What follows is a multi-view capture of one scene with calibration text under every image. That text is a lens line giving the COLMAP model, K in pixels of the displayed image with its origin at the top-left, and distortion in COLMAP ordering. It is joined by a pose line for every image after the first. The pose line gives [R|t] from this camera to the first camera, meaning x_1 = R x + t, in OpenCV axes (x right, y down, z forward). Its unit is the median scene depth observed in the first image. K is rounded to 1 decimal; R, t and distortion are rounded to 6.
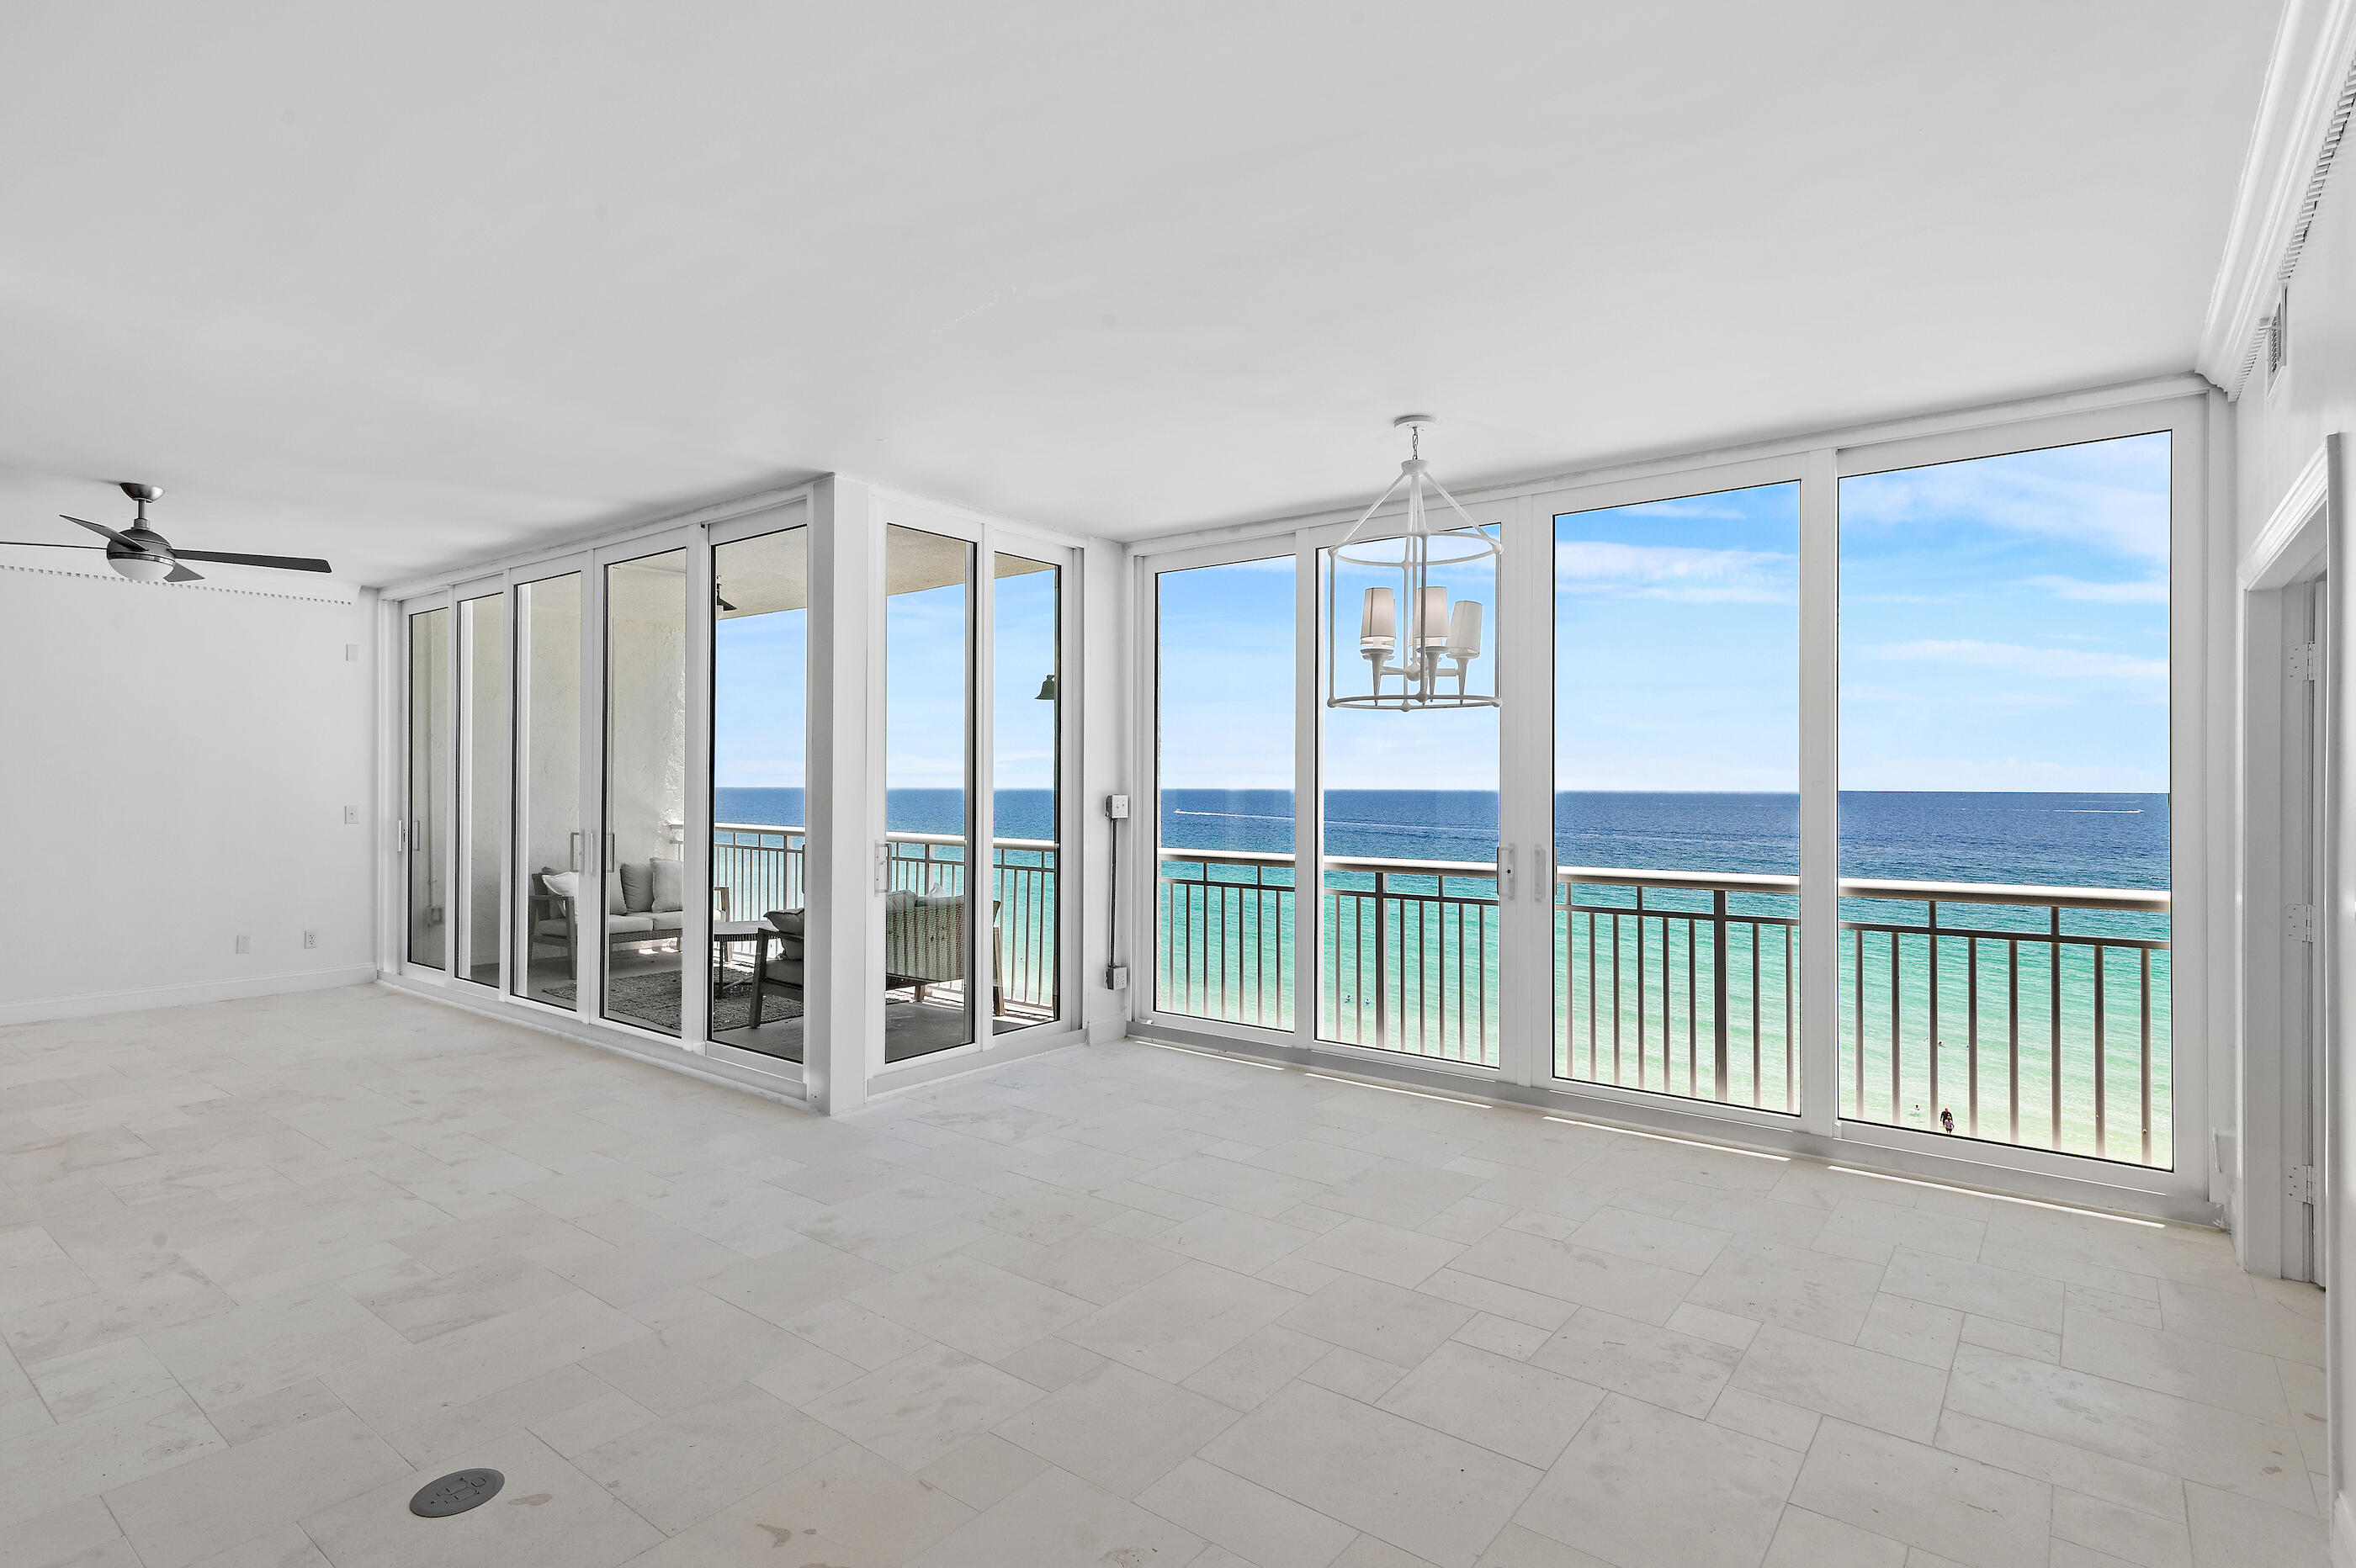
lens RADIAL K [[1206.7, 0, 1195.4], [0, 1206.7, 790.5], [0, 0, 1]] dist [0.016890, 0.001625]
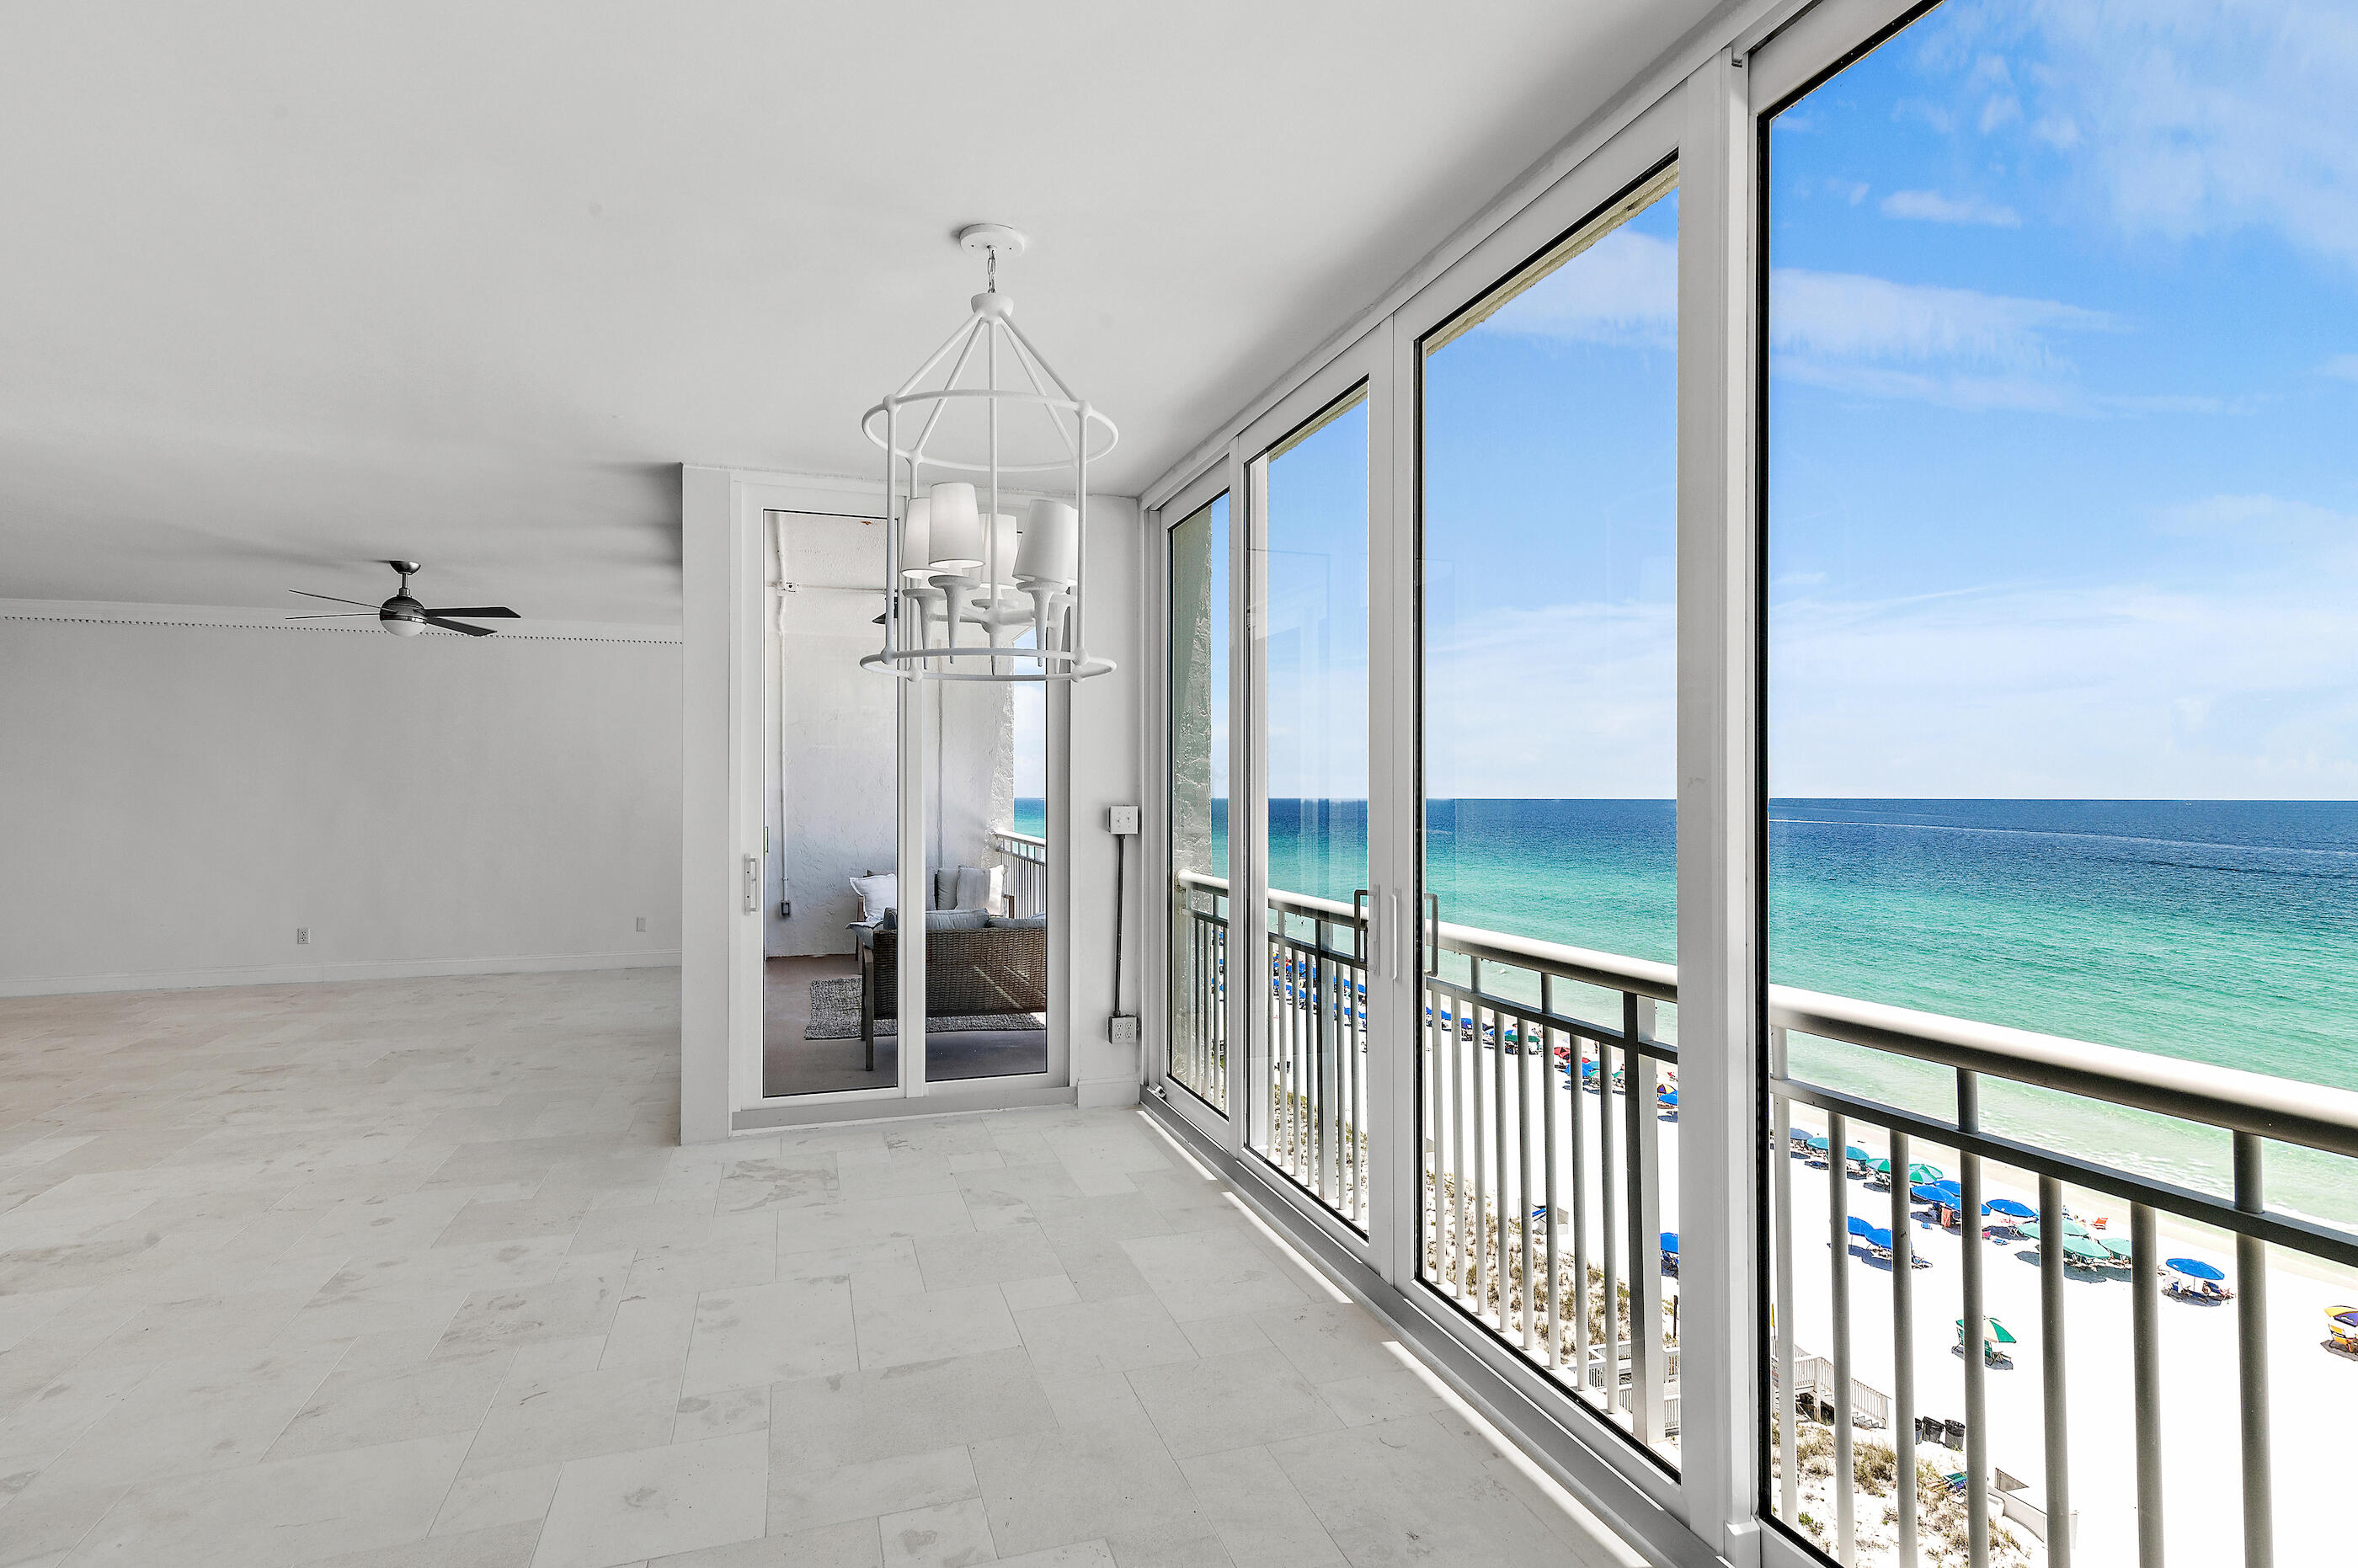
lens RADIAL K [[1207.8, 0, 1176.8], [0, 1207.8, 796.9], [0, 0, 1]] dist [0.016890, 0.001625]
pose [[0.816276, -0.003692, -0.577651, 0.531570], [0.000589, 0.999984, -0.005559, 0.003666], [0.577662, 0.004197, 0.816265, 0.433364]]
